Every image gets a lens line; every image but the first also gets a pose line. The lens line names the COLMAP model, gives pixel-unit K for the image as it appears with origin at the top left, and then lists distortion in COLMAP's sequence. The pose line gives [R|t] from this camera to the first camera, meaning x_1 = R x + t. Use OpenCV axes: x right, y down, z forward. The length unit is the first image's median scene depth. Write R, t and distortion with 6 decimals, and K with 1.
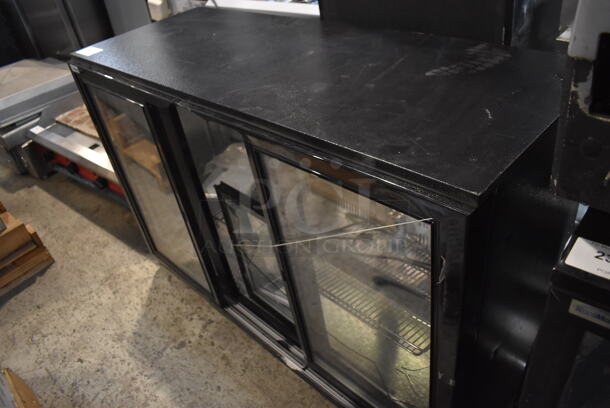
lens RADIAL K [[481.8, 0, 305.0], [0, 481.8, 204.0], [0, 0, 1]] dist [-0.121603, 0.045098]
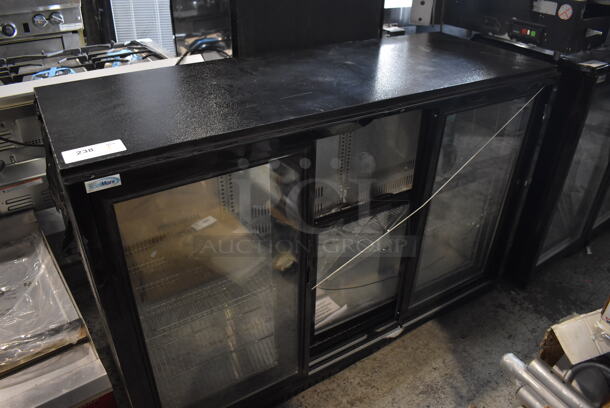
lens RADIAL K [[481.8, 0, 305.0], [0, 481.8, 204.0], [0, 0, 1]] dist [-0.121603, 0.045098]
pose [[0.208816, -0.377300, 0.902242, -0.898856], [0.535820, 0.815920, 0.217191, -0.249466], [-0.818104, 0.438086, 0.372541, 0.576891]]
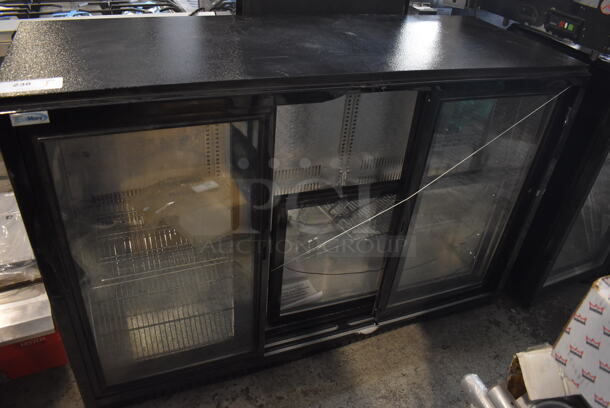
lens RADIAL K [[481.8, 0, 305.0], [0, 481.8, 204.0], [0, 0, 1]] dist [-0.121603, 0.045098]
pose [[0.365164, -0.365665, 0.856122, -0.818258], [0.430486, 0.881725, 0.192984, -0.161113], [-0.825432, 0.298078, 0.479387, 0.487109]]
